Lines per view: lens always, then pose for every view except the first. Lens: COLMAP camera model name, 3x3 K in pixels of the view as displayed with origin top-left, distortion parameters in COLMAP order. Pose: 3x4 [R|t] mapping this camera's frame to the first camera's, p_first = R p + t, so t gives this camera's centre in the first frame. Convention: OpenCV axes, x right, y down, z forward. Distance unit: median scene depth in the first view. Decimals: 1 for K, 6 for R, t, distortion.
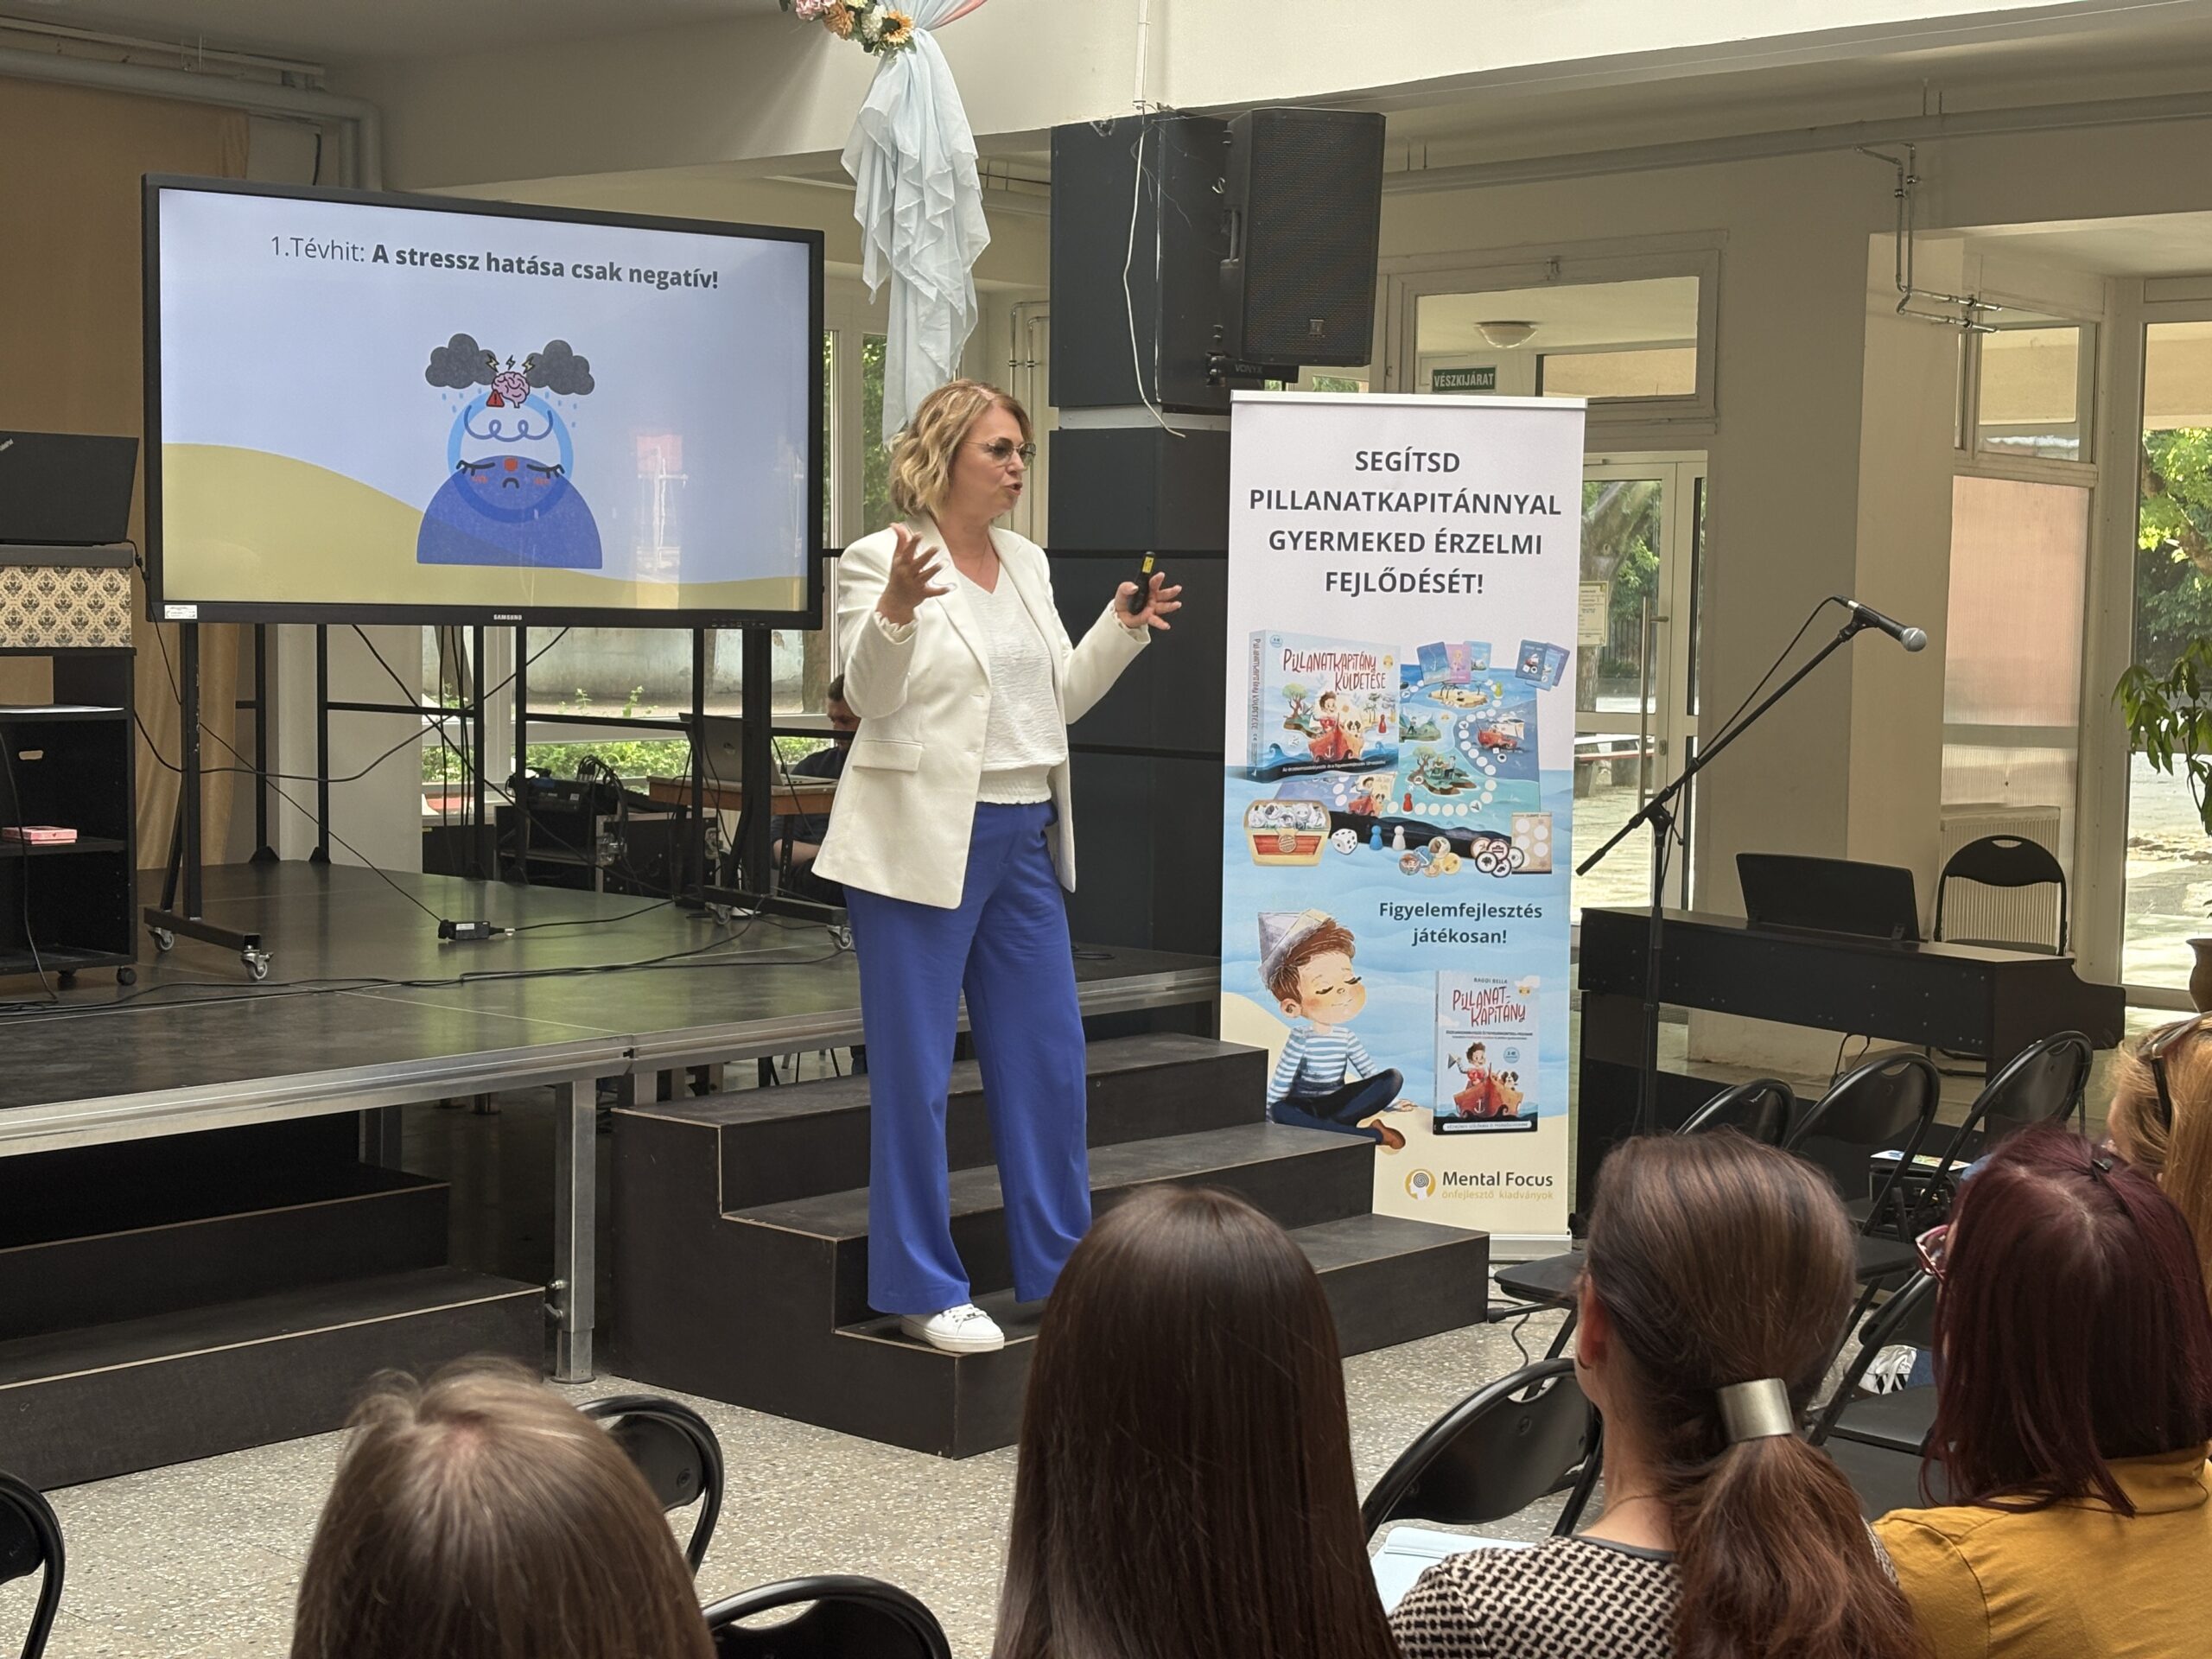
lens RADIAL K [[3303.0, 0, 1086.5], [0, 3303.0, 861.5], [0, 0, 1]] dist [0.123267, 0.000000]
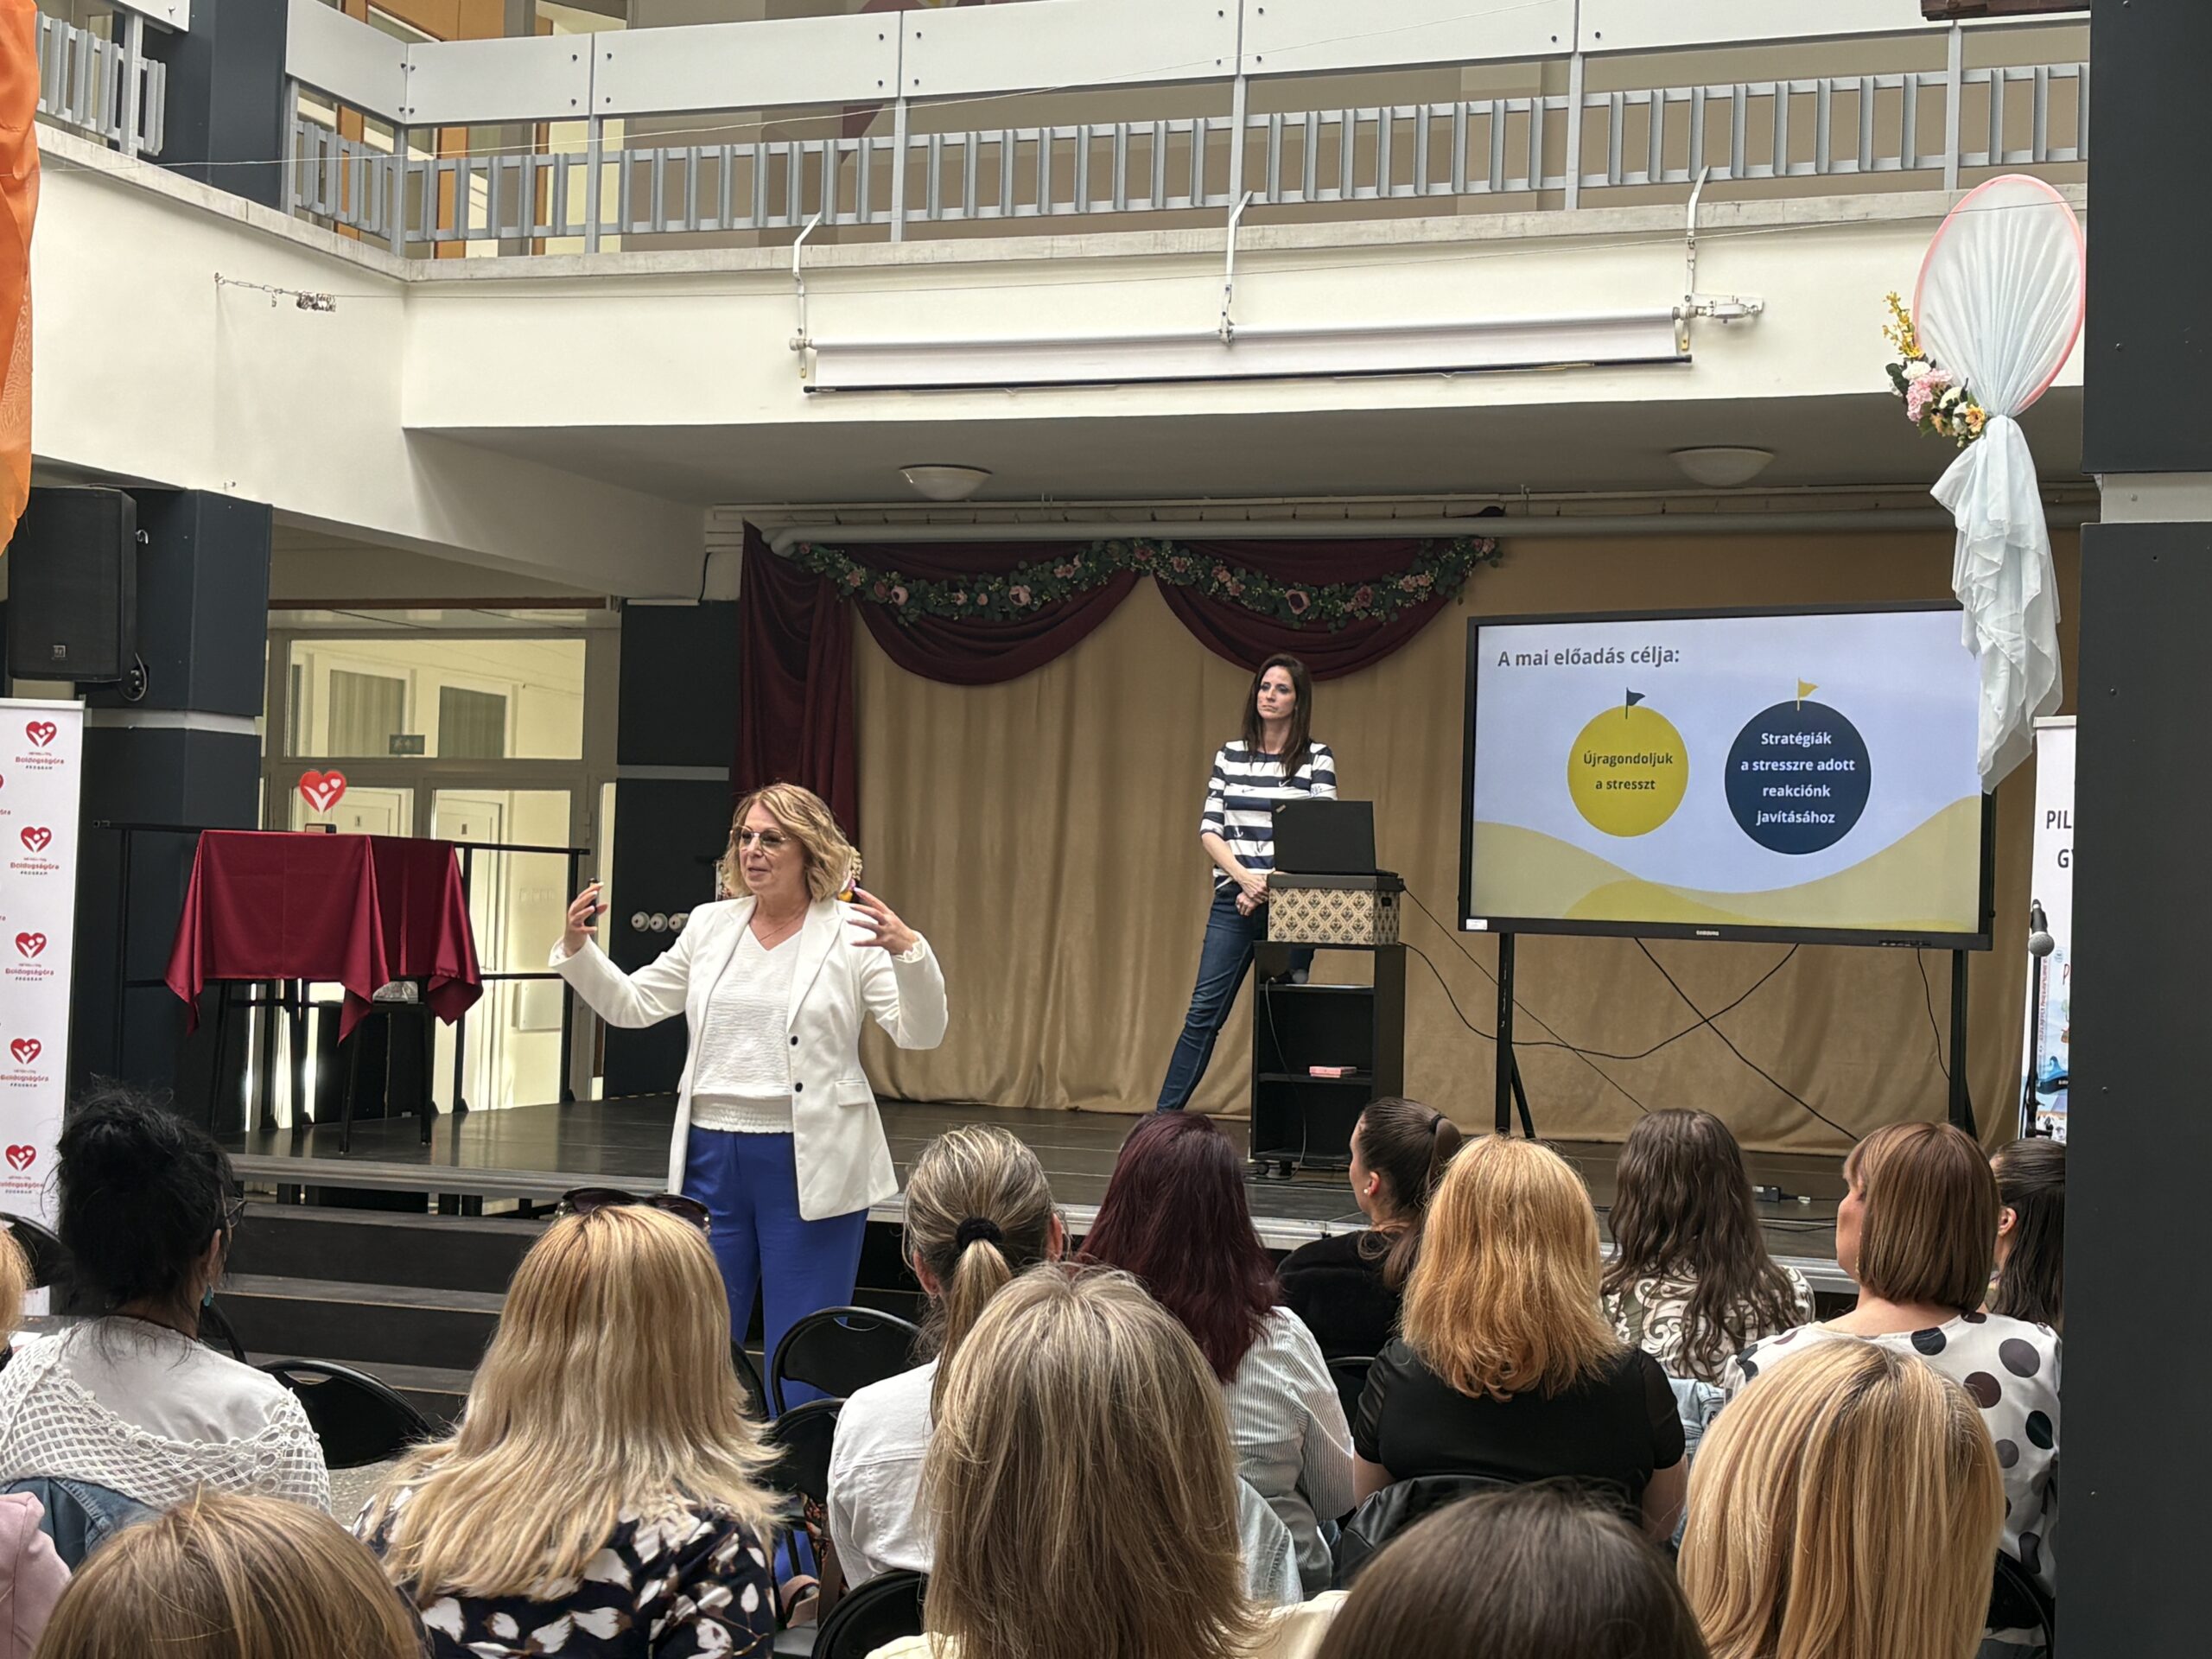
lens RADIAL K [[3167.7, 0, 1093.2], [0, 3167.7, 838.4], [0, 0, 1]] dist [0.168349, 0.000000]
pose [[0.365534, -0.023305, -0.930506, 0.844028], [-0.101444, 0.992734, -0.064714, -0.007855], [0.925254, 0.118049, 0.360514, 0.344985]]
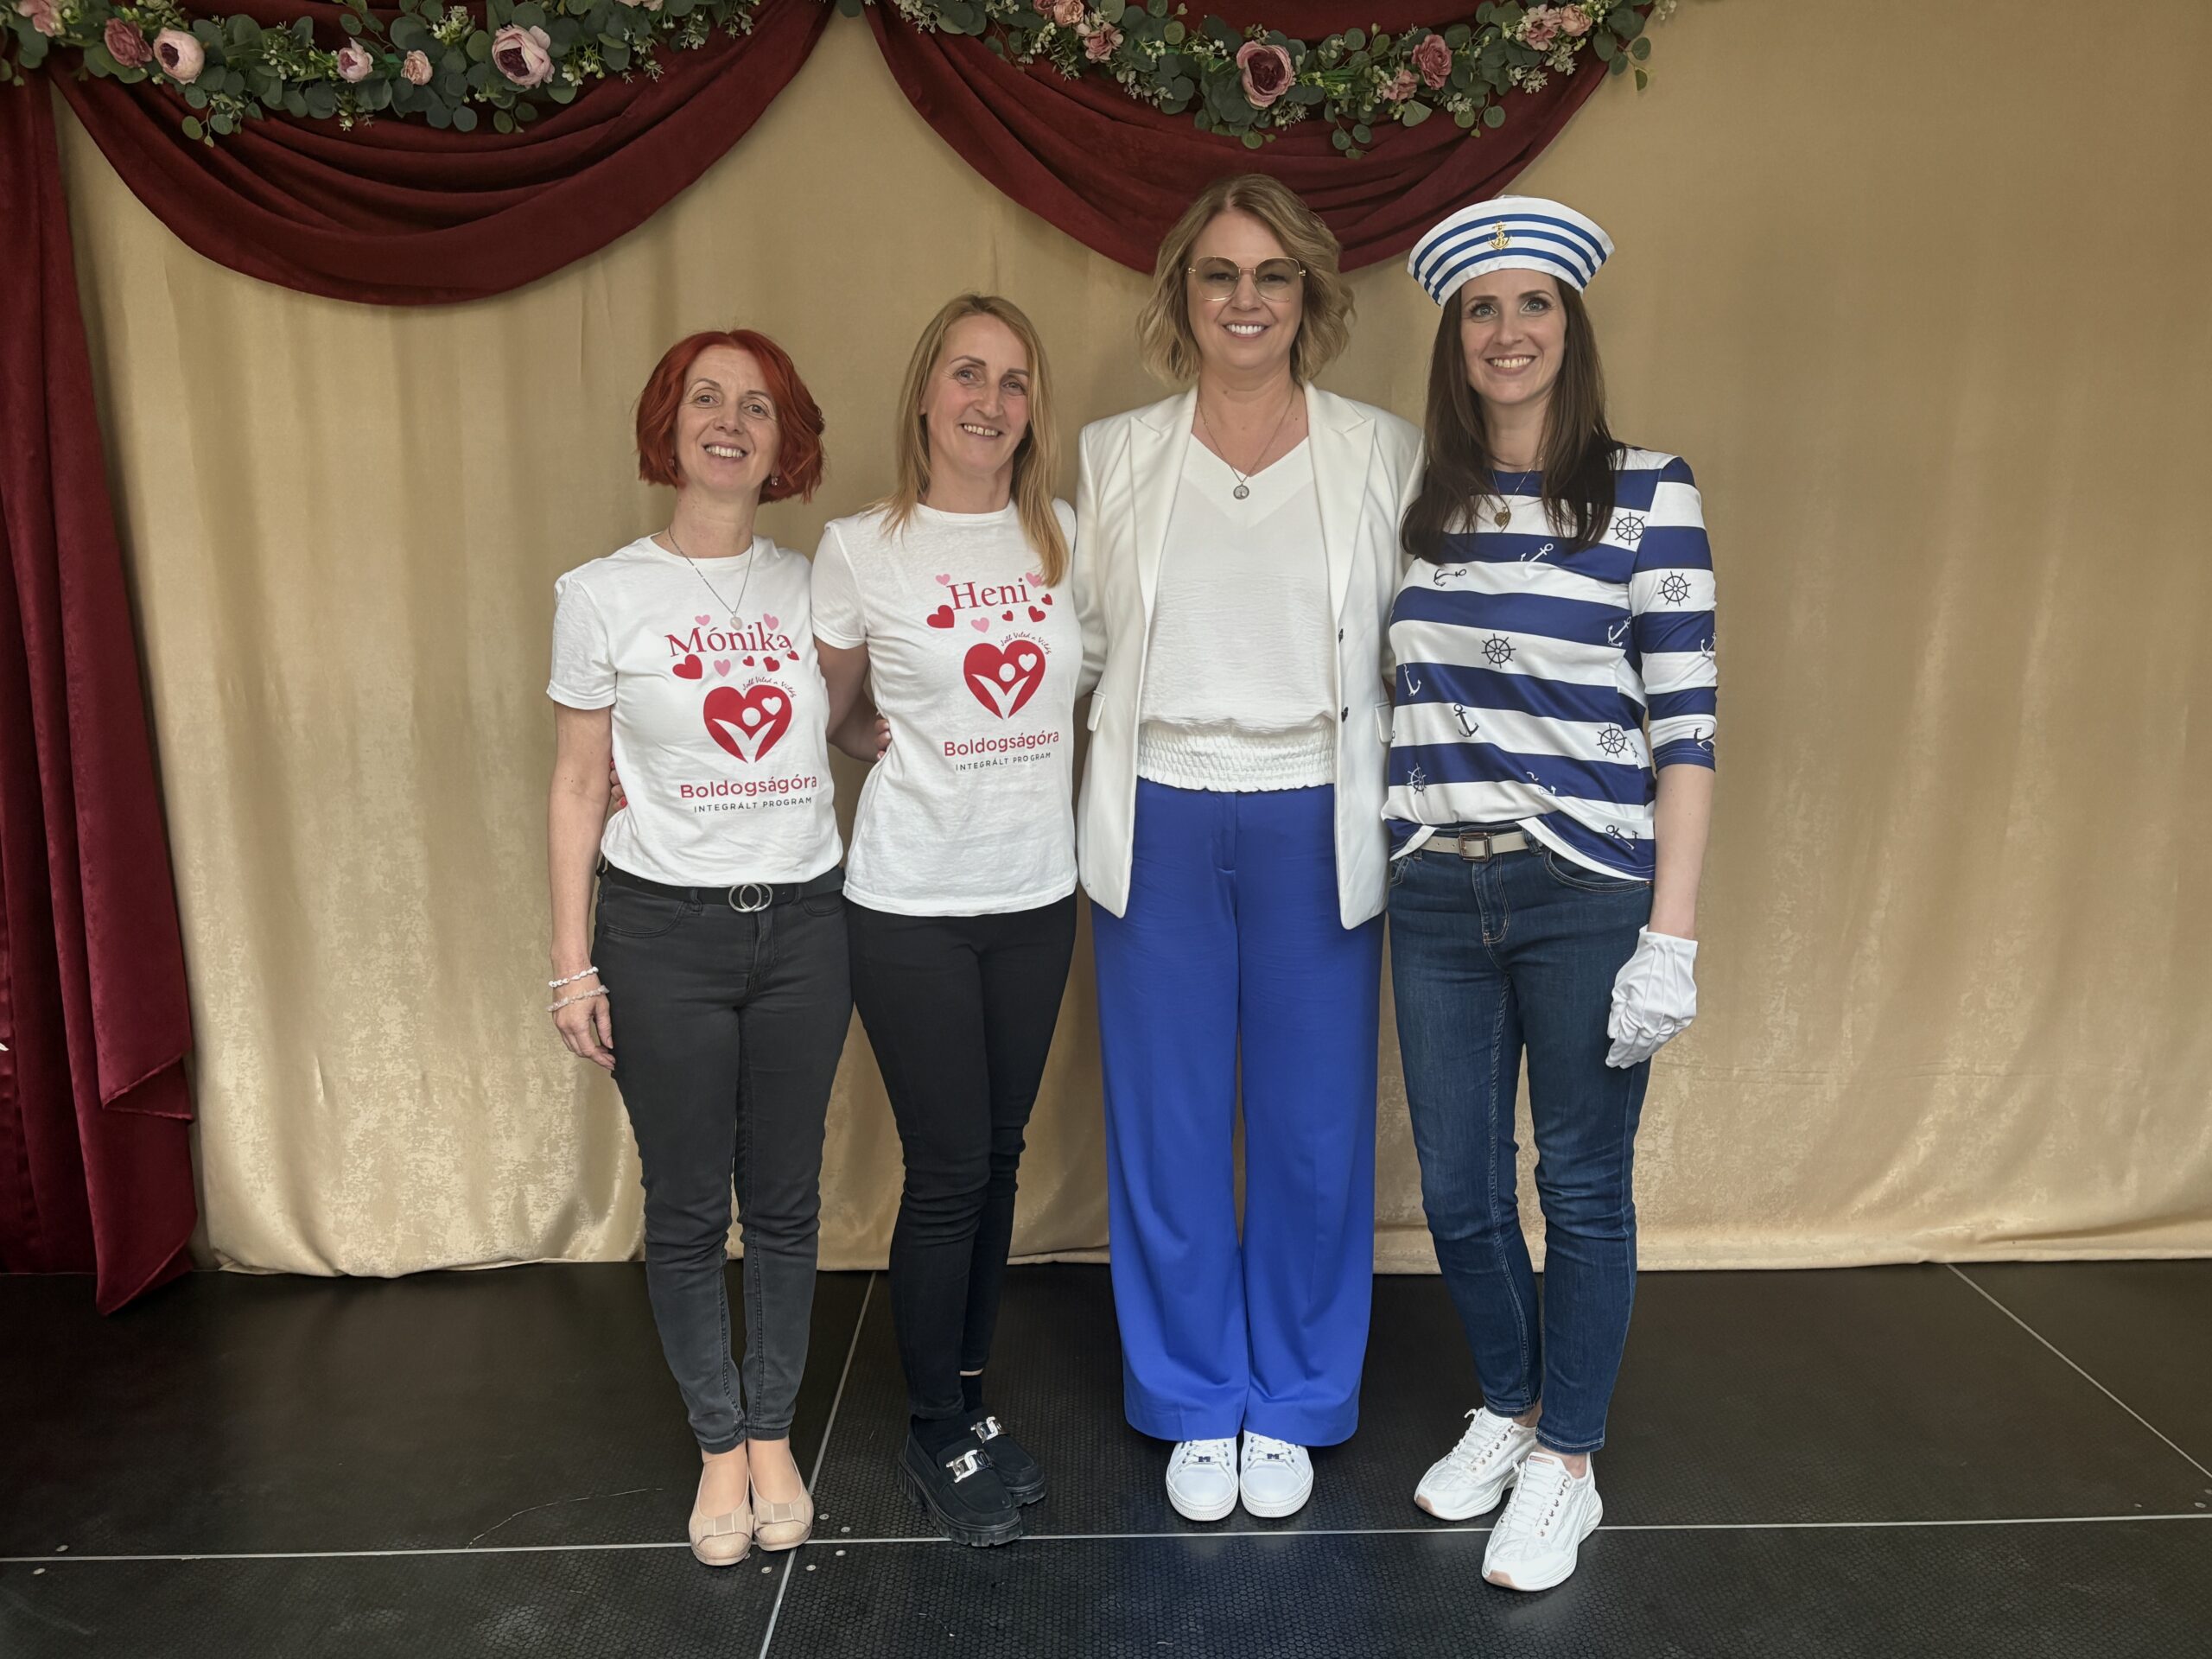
lens RADIAL K [[1714.5, 0, 1105.9], [0, 1714.5, 817.3], [0, 0, 1]] dist [0.055901, -0.060570]
pose [[0.676869, 0.085445, -0.731128, -0.314656], [-0.037556, 0.995955, 0.081626, -0.113002], [0.735145, -0.027791, 0.677340, 0.722298]]
